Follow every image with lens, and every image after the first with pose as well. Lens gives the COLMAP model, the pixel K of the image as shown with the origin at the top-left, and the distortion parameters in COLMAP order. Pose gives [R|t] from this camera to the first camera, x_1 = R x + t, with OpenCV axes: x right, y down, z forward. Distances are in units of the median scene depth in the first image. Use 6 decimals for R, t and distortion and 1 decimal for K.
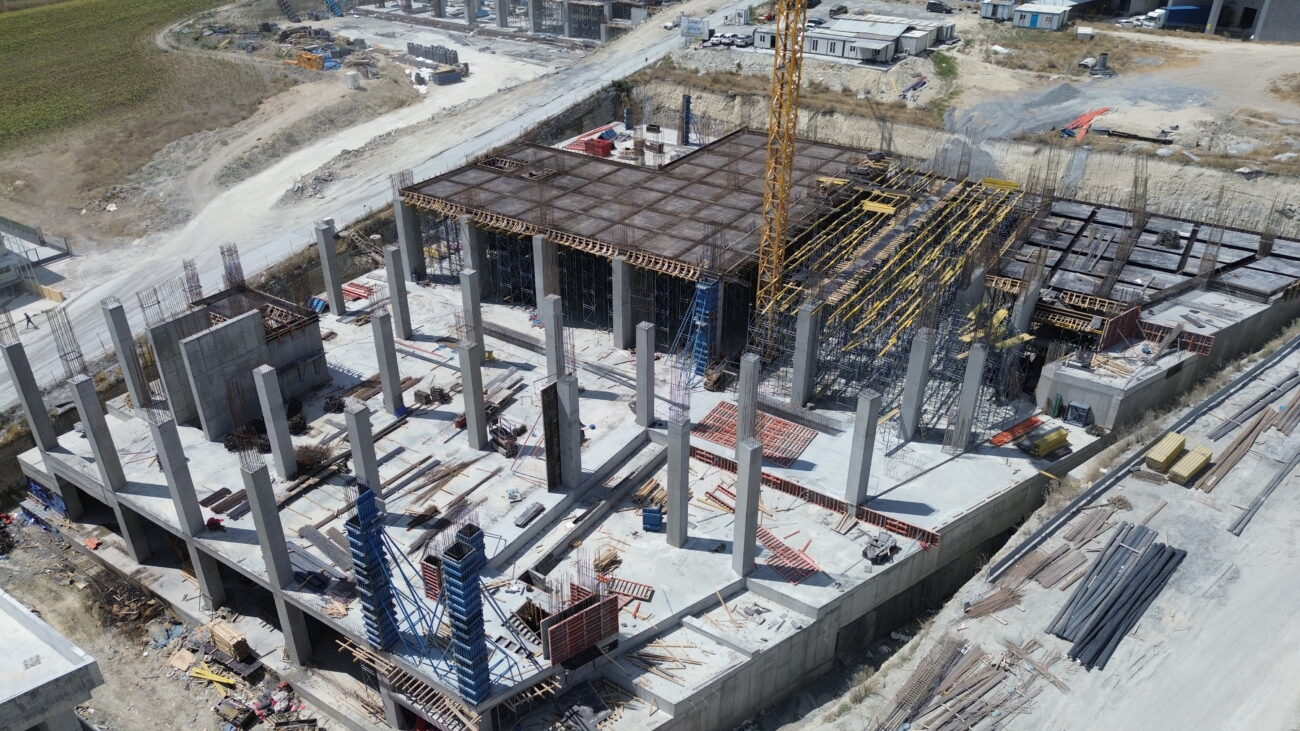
lens RADIAL K [[904.1, 0, 651.7], [0, 904.1, 369.1], [0, 0, 1]] dist [0.042520, -0.045166]
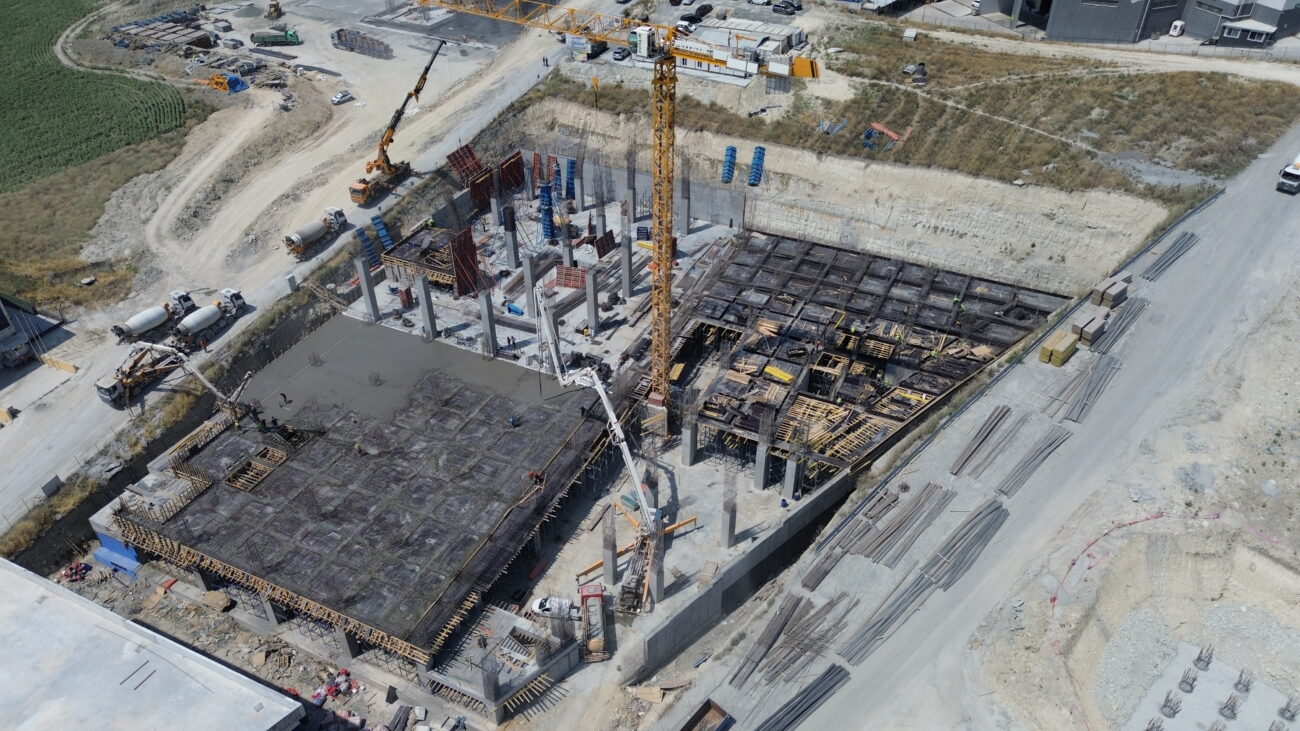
lens RADIAL K [[904.1, 0, 649.9], [0, 904.1, 367.5], [0, 0, 1]] dist [0.042520, -0.045166]
pose [[0.991227, -0.088011, 0.098607, -0.013046], [0.075359, 0.989239, 0.125411, -0.128682], [-0.108583, -0.116880, 0.987192, -0.193741]]
